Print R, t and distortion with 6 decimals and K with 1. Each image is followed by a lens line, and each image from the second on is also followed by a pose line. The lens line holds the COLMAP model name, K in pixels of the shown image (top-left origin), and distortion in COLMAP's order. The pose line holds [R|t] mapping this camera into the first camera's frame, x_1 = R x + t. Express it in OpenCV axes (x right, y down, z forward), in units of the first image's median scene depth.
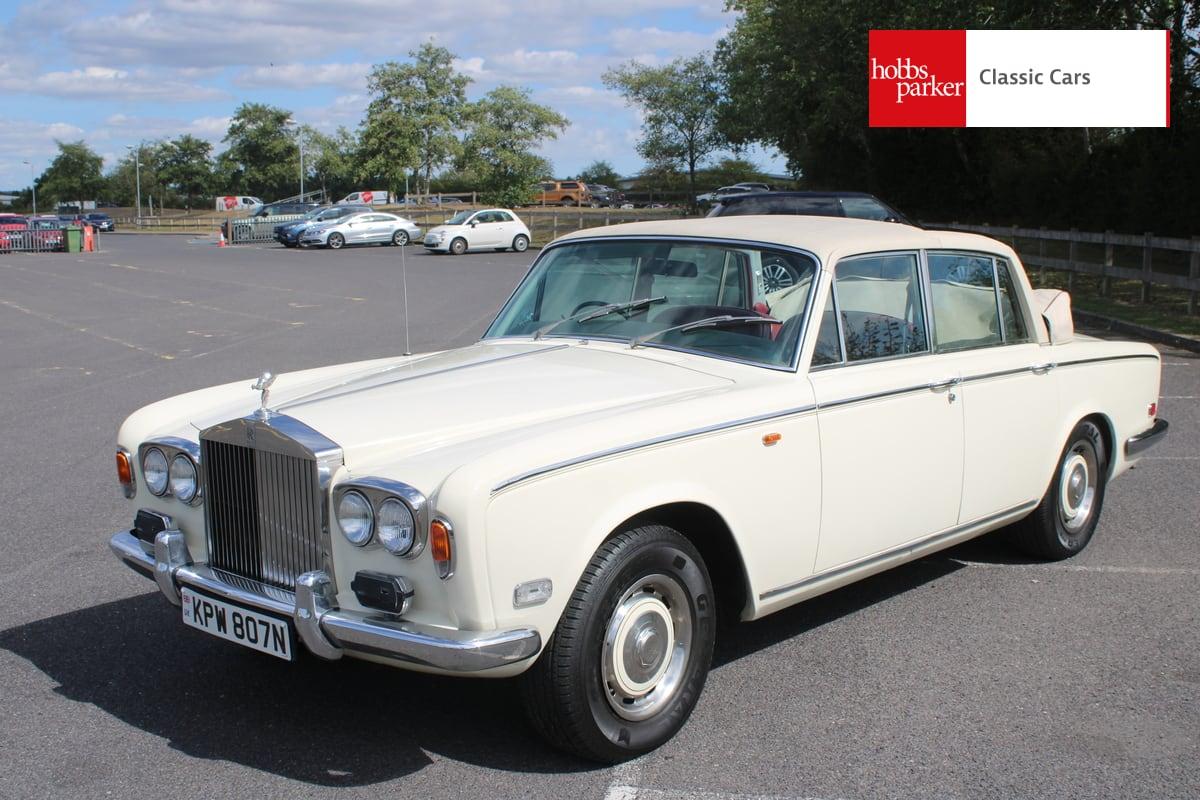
lens RADIAL K [[1423.1, 0, 602.8], [0, 1423.1, 404.5], [0, 0, 1]] dist [-0.056174, 0.021921]
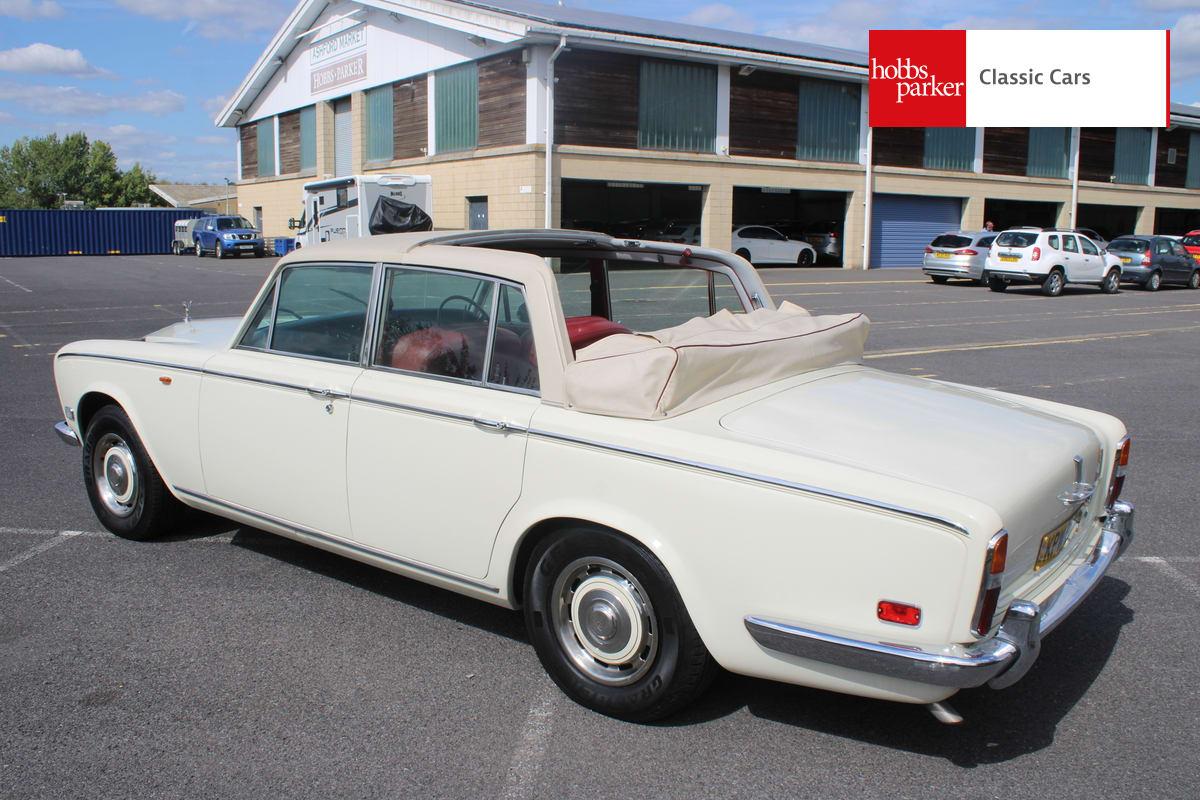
lens RADIAL K [[1075.4, 0, 600.0], [0, 1075.4, 400.0], [0, 0, 1]] dist [-0.136419, 0.126060]
pose [[0.050273, 0.167372, -0.984611, 0.988271], [-0.143462, 0.976844, 0.158726, -0.156960], [0.988378, 0.133275, 0.073120, 1.114172]]
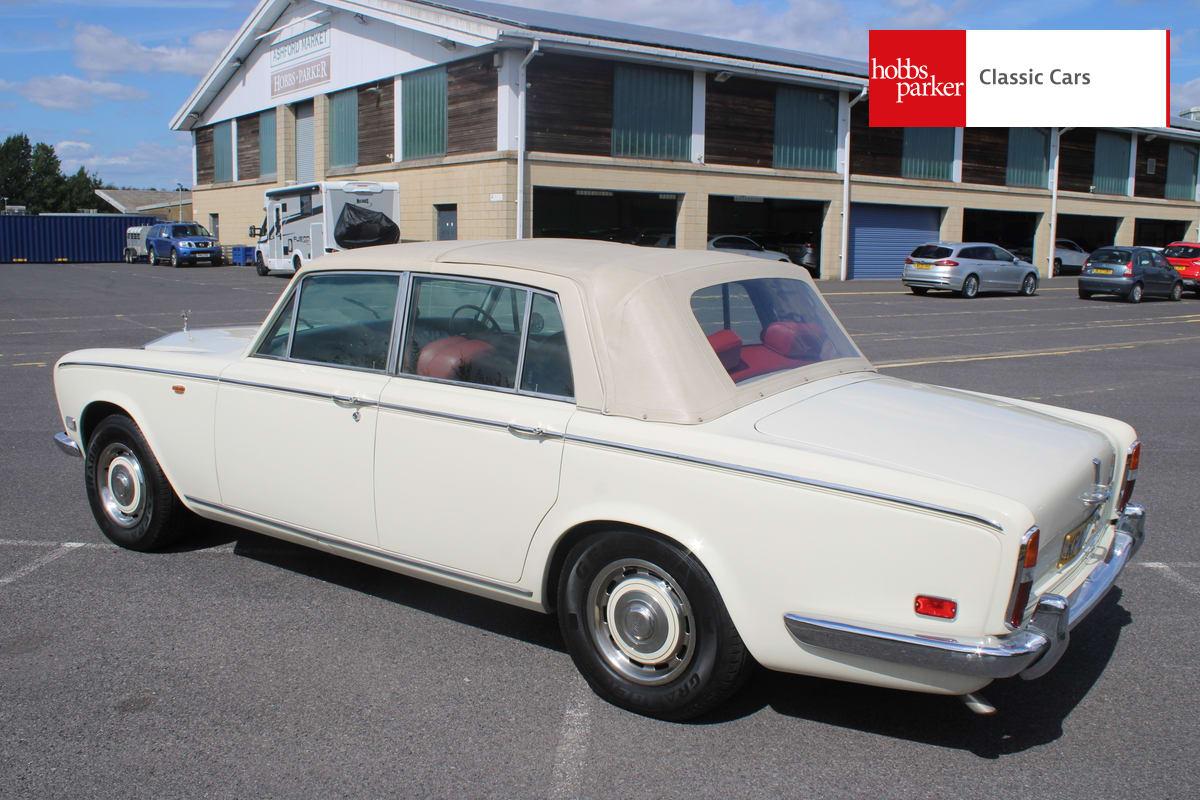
lens RADIAL K [[1115.7, 0, 602.4], [0, 1115.7, 397.0], [0, 0, 1]] dist [-0.131670, 0.130355]
pose [[0.084453, 0.150995, -0.984920, 1.026293], [-0.148072, 0.979379, 0.137449, -0.151425], [0.985364, 0.134231, 0.105070, 1.069085]]
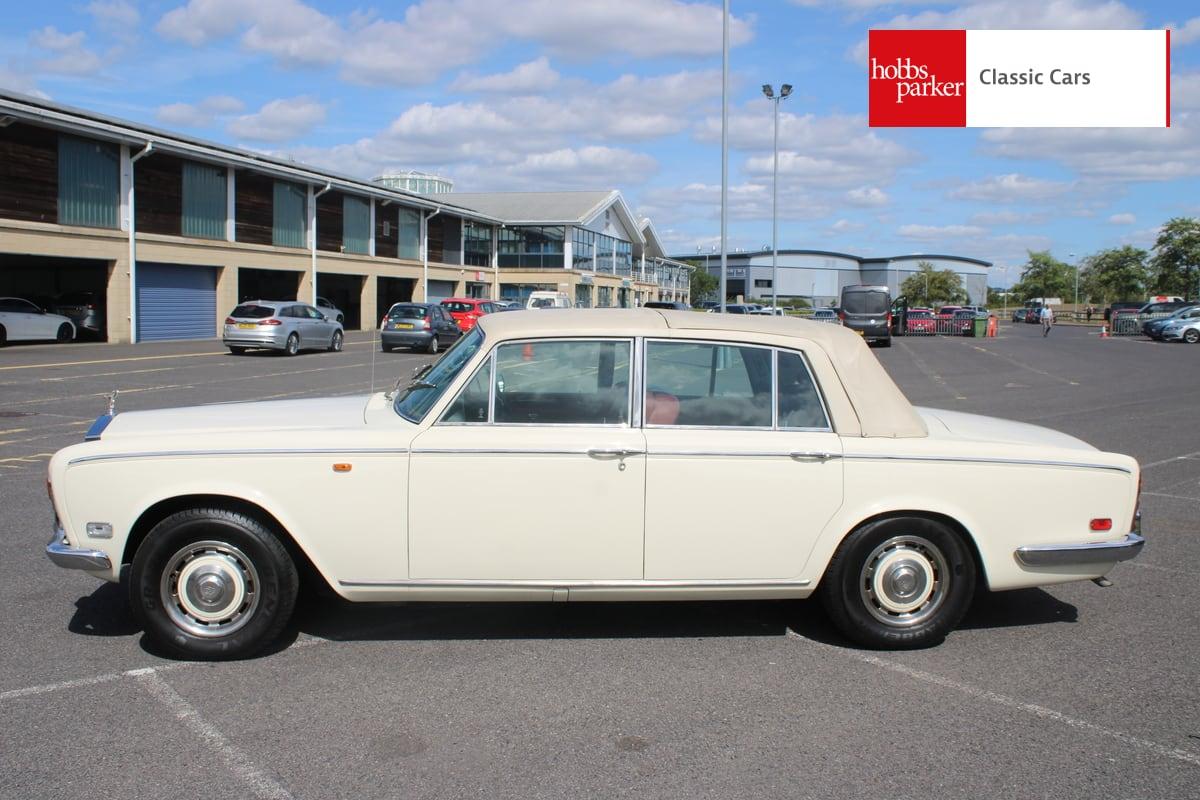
lens RADIAL K [[1152.3, 0, 599.4], [0, 1152.3, 376.0], [0, 0, 1]] dist [-0.131263, 0.144732]
pose [[0.719803, 0.057553, -0.691788, 0.859251], [-0.108820, 0.993591, -0.030566, -0.045609], [0.685596, 0.097282, 0.721453, 0.300034]]
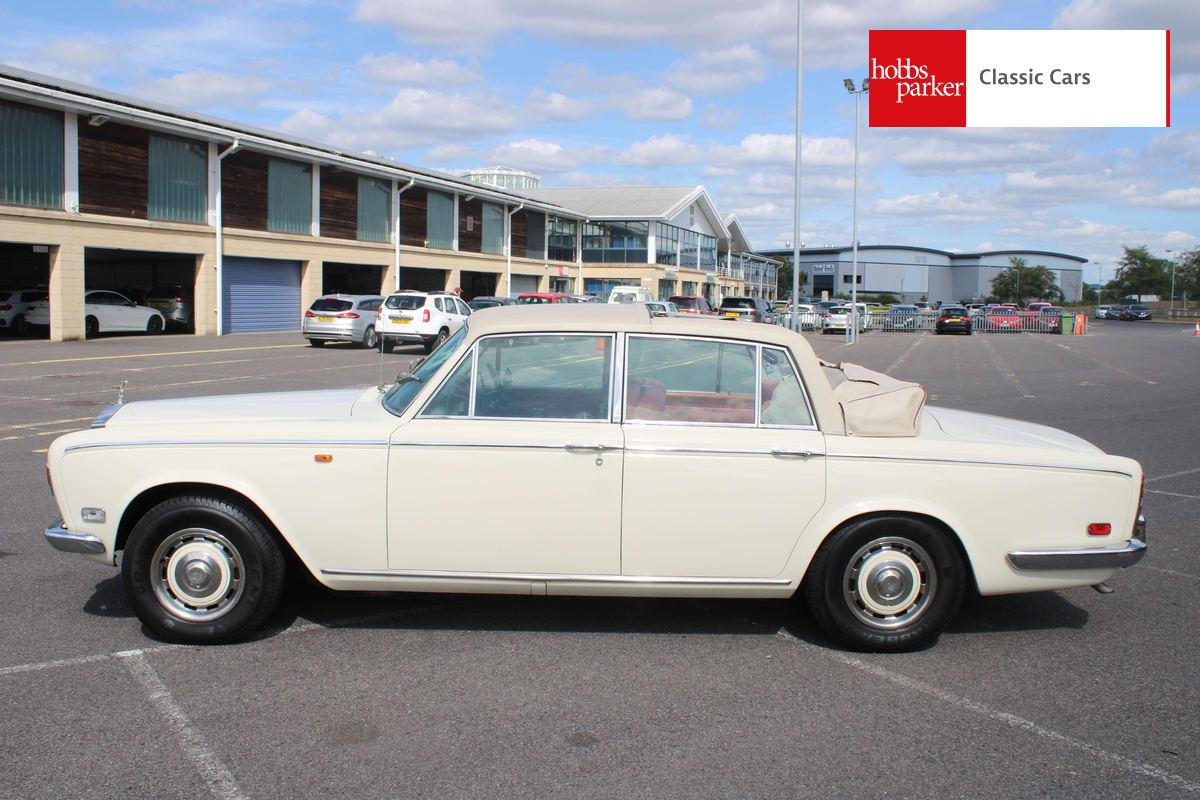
lens RADIAL K [[1145.7, 0, 600.0], [0, 1145.7, 376.0], [0, 0, 1]] dist [-0.127571, 0.131055]
pose [[0.662782, 0.067075, -0.745802, 0.918132], [-0.119289, 0.992719, -0.016729, -0.056696], [0.739250, 0.100053, 0.665957, 0.367244]]
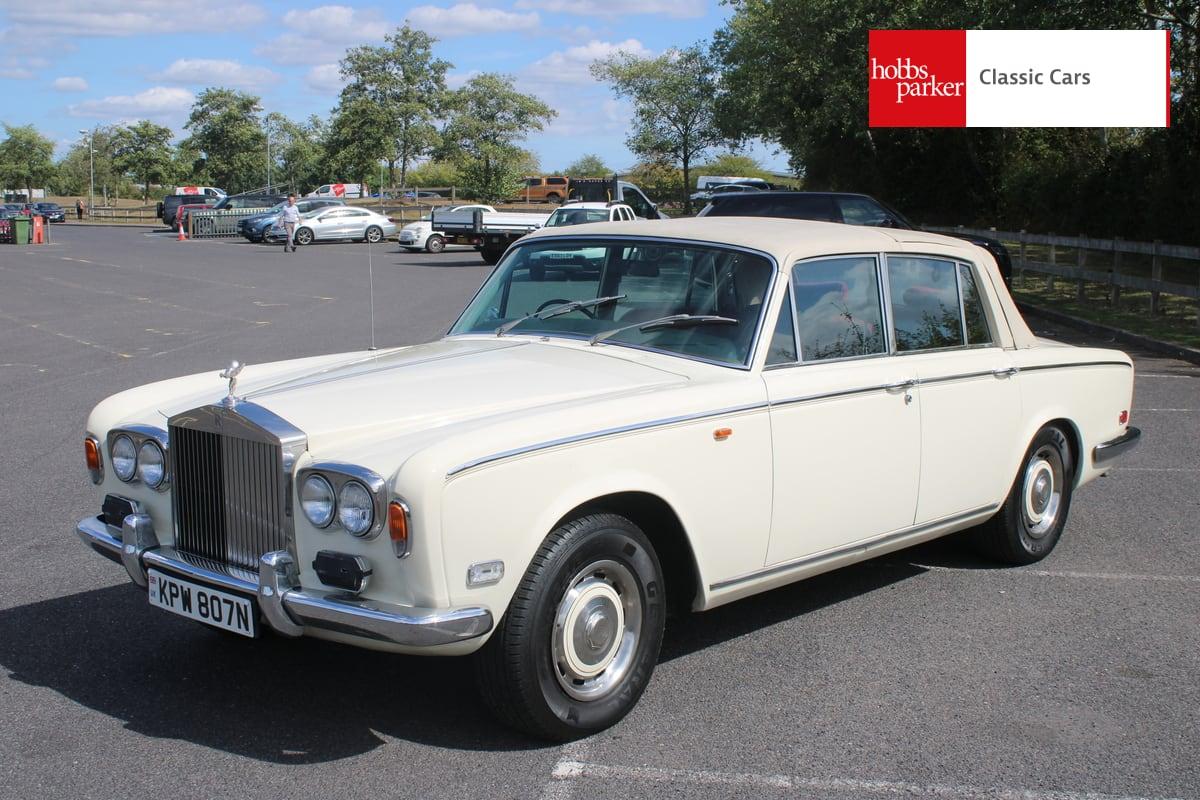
lens RADIAL K [[1532.2, 0, 607.5], [0, 1532.2, 401.8], [0, 0, 1]] dist [-0.039615, 0.019148]
pose [[0.999843, 0.013496, 0.011496, 0.017782], [-0.013382, 0.999861, -0.009933, 0.010819], [-0.011628, 0.009778, 0.999885, -0.091757]]
